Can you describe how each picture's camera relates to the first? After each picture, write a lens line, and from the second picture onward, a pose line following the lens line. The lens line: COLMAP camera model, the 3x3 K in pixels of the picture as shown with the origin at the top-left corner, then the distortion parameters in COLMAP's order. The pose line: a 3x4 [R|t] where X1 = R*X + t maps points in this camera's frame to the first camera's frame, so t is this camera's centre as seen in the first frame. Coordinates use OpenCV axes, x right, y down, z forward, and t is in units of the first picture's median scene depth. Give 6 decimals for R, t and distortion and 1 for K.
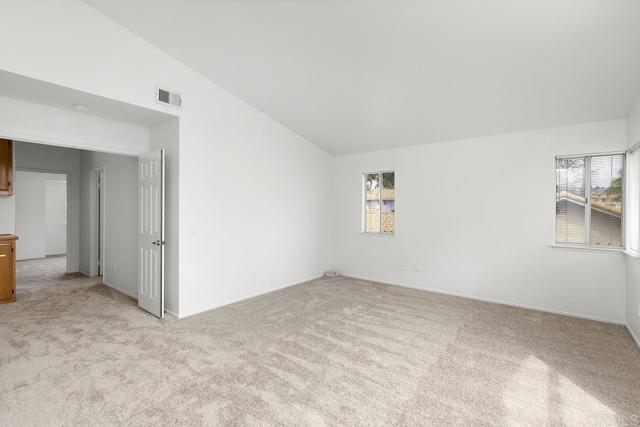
lens RADIAL K [[290.5, 0, 321.8], [0, 290.5, 212.3], [0, 0, 1]] dist [0.003765, 0.000147]
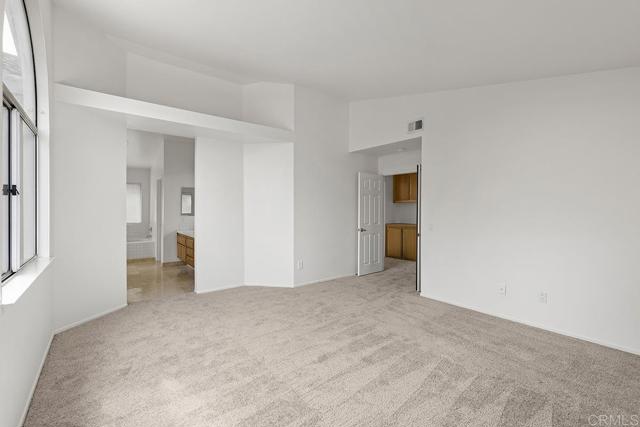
lens RADIAL K [[279.2, 0, 321.7], [0, 279.2, 211.2], [0, 0, 1]] dist [0.000434, -0.000031]
pose [[-0.245948, 0.001820, -0.969281, 0.862732], [-0.010689, 0.999932, 0.004589, -0.005020], [0.969224, 0.011490, -0.245912, 0.951633]]
